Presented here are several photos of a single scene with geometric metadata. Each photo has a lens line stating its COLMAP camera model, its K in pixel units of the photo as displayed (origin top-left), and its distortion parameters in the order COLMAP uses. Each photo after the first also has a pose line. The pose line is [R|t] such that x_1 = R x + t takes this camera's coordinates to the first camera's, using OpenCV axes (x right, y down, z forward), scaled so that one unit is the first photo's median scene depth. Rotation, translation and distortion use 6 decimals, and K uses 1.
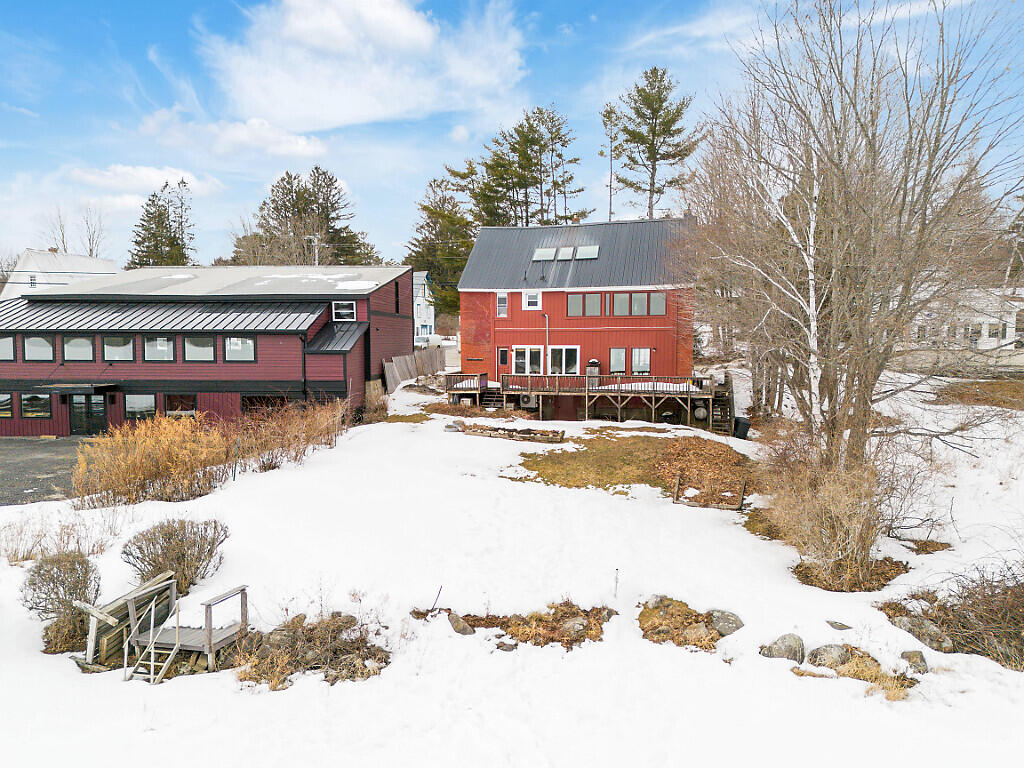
lens RADIAL K [[704.7, 0, 512.0], [0, 704.7, 384.0], [0, 0, 1]] dist [0.023777, 0.000282]
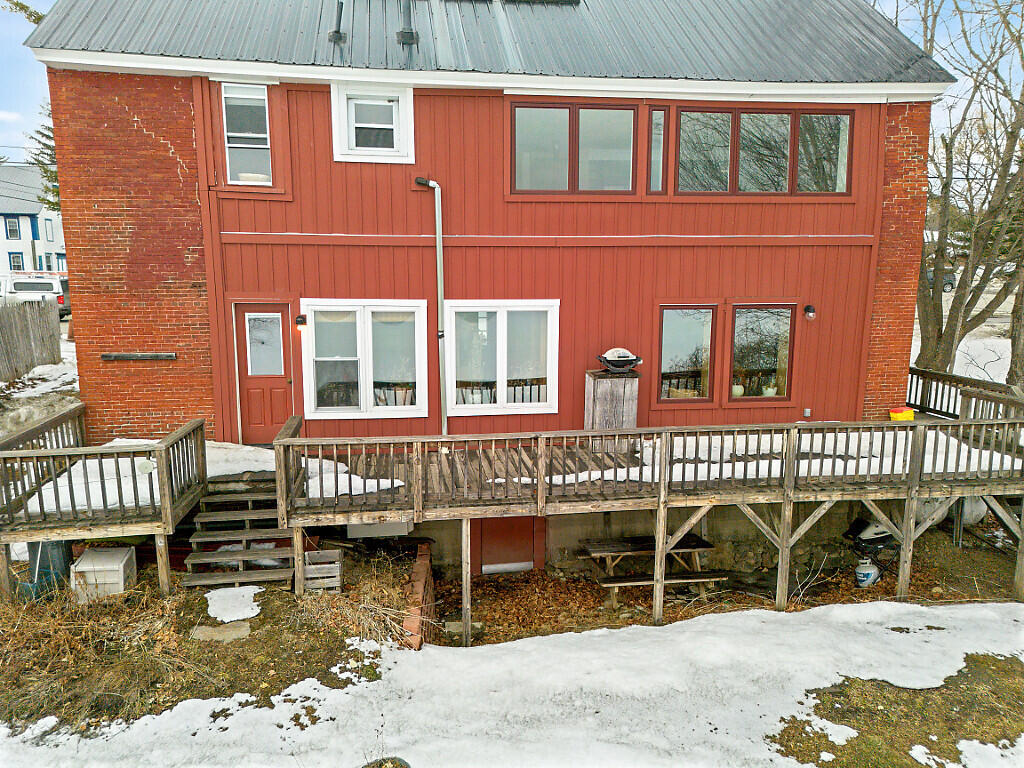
lens RADIAL K [[704.7, 0, 512.0], [0, 704.7, 384.0], [0, 0, 1]] dist [0.023777, 0.000282]
pose [[0.920263, -0.057323, 0.387078, -0.032389], [0.025060, 0.995815, 0.087891, -0.048908], [-0.390496, -0.071183, 0.917848, 0.792642]]
